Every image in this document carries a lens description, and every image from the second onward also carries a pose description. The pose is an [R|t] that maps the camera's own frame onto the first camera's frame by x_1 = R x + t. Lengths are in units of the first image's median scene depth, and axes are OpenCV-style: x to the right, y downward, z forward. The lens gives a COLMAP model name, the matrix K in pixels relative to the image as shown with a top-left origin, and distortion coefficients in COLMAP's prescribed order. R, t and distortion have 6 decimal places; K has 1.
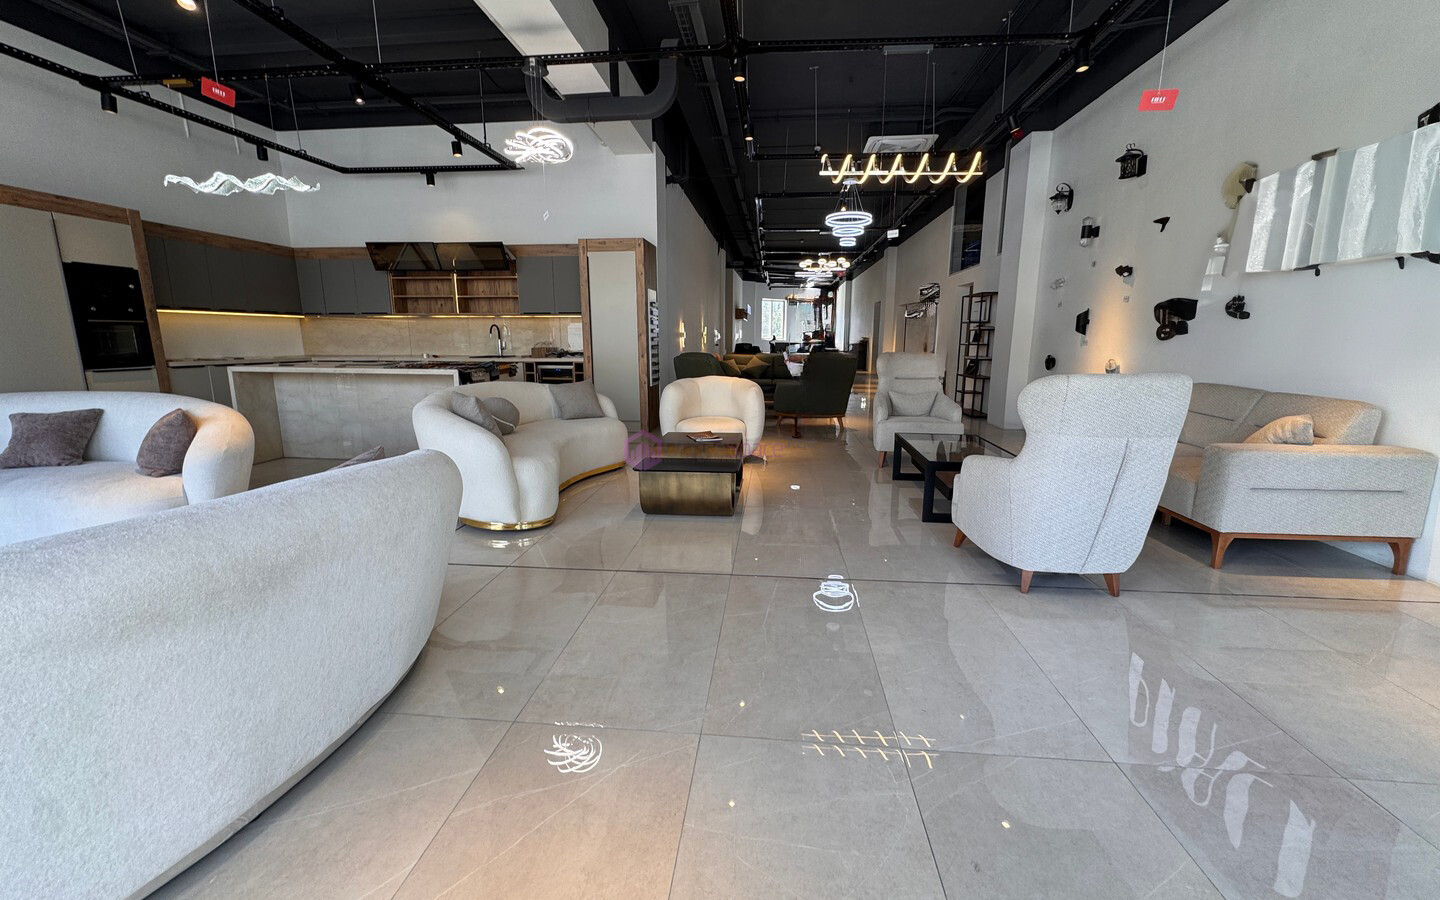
lens RADIAL K [[574.6, 0, 720.2], [0, 574.6, 445.7], [0, 0, 1]] dist [-0.000886, -0.000081]
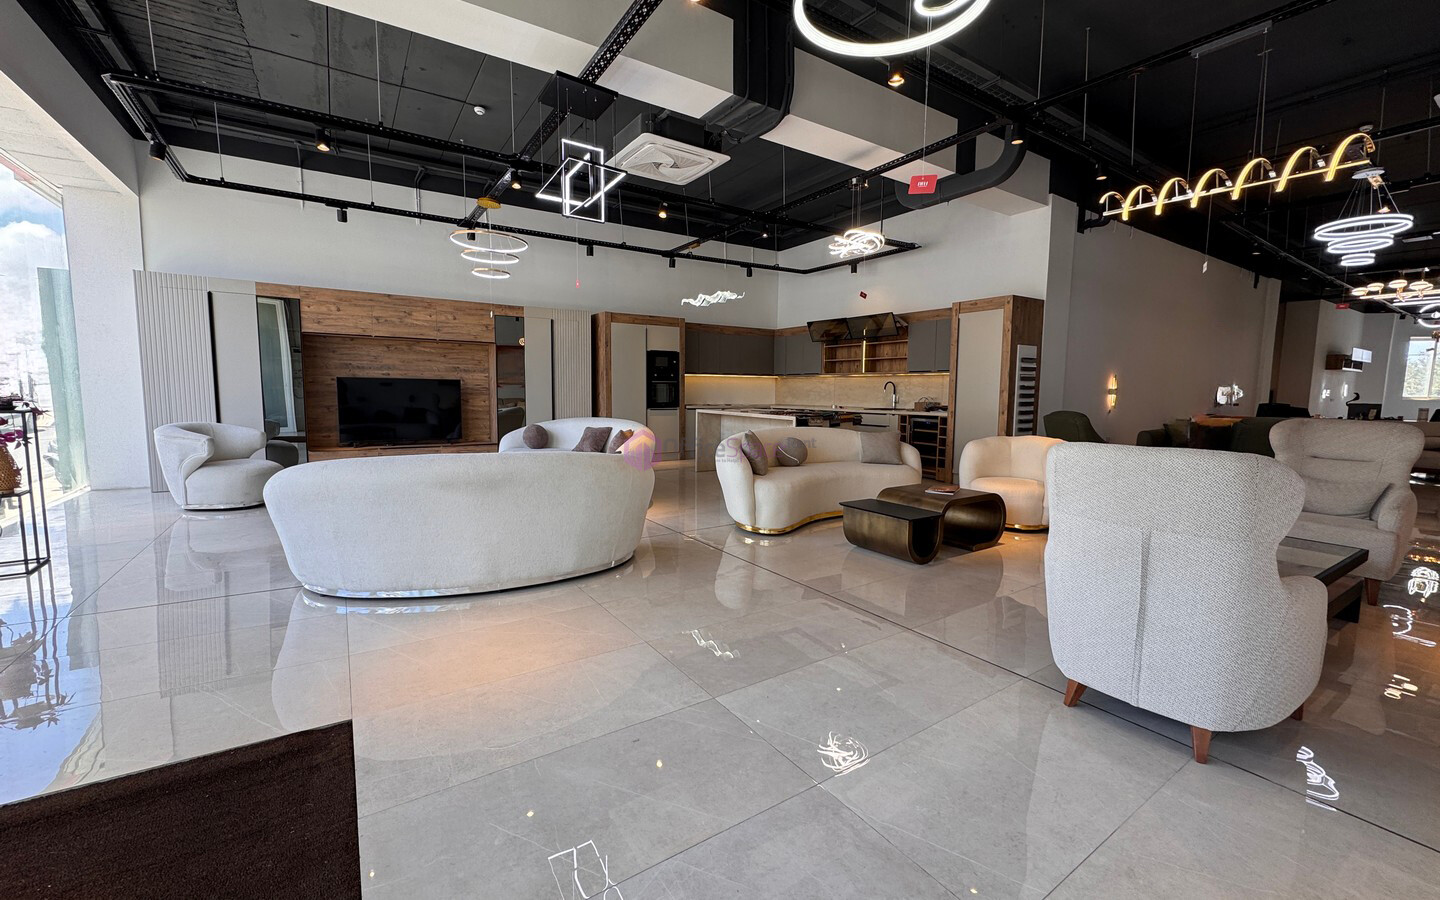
lens RADIAL K [[574.6, 0, 723.3], [0, 574.6, 449.7], [0, 0, 1]] dist [-0.000886, -0.000081]
pose [[0.638263, 0.085949, -0.765005, 0.323725], [-0.150993, 0.988422, -0.014927, -0.008047], [0.754865, 0.125038, 0.643851, 0.018890]]
